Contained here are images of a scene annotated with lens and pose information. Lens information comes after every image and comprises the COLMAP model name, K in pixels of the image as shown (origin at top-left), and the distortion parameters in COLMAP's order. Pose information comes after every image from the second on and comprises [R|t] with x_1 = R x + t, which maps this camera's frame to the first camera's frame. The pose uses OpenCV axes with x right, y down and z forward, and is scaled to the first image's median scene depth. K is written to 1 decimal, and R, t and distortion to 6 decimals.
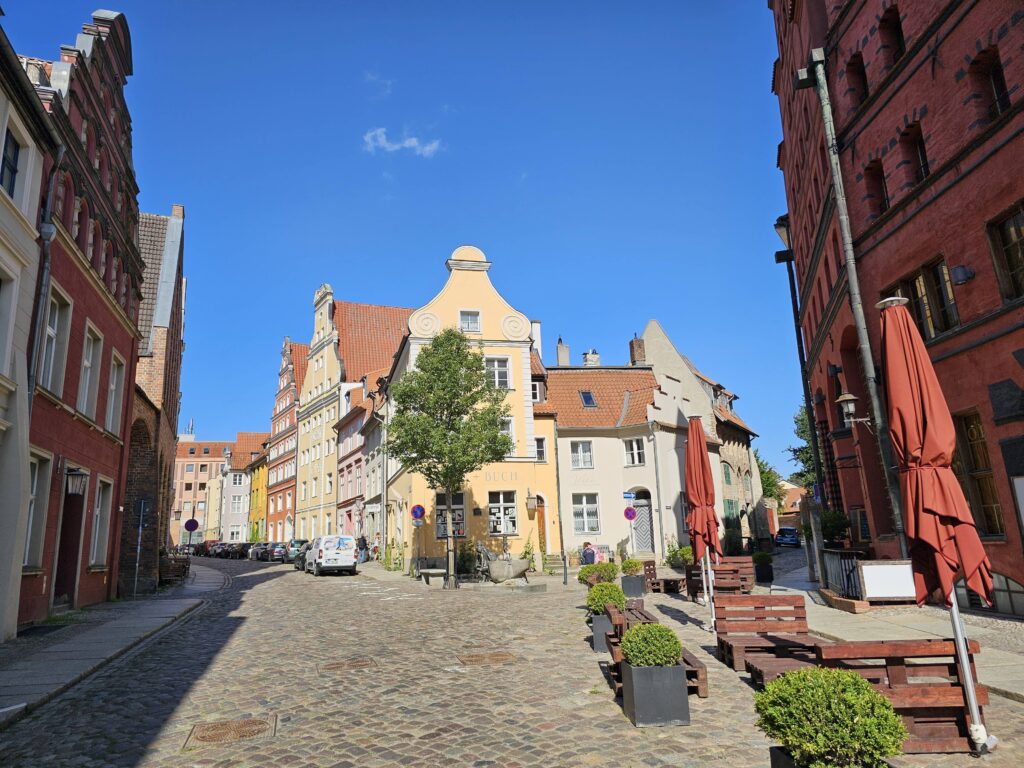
lens RADIAL K [[672.2, 0, 515.7], [0, 672.2, 379.1], [0, 0, 1]] dist [0.073070, -0.074767]
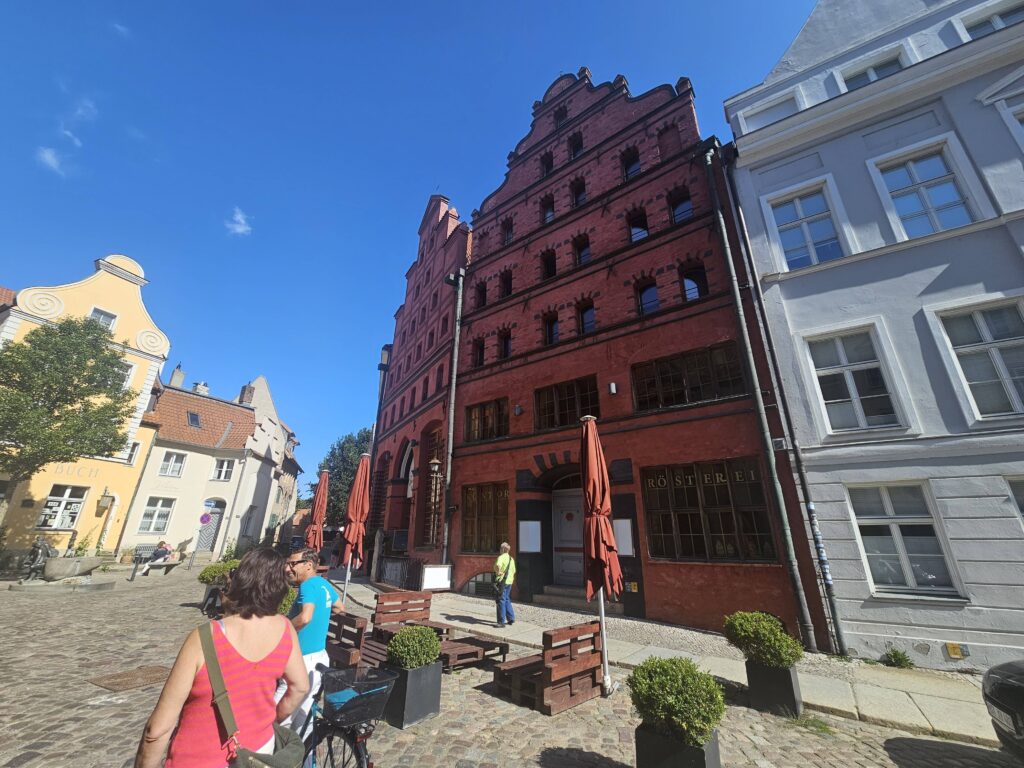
lens RADIAL K [[408.1, 0, 512.0], [0, 408.1, 384.0], [0, 0, 1]] dist [0.001494, 0.000128]
pose [[0.640981, 0.322580, 0.696481, -0.073848], [-0.219504, 0.946541, -0.236384, 0.020732], [-0.735501, -0.001363, 0.677523, 0.088828]]
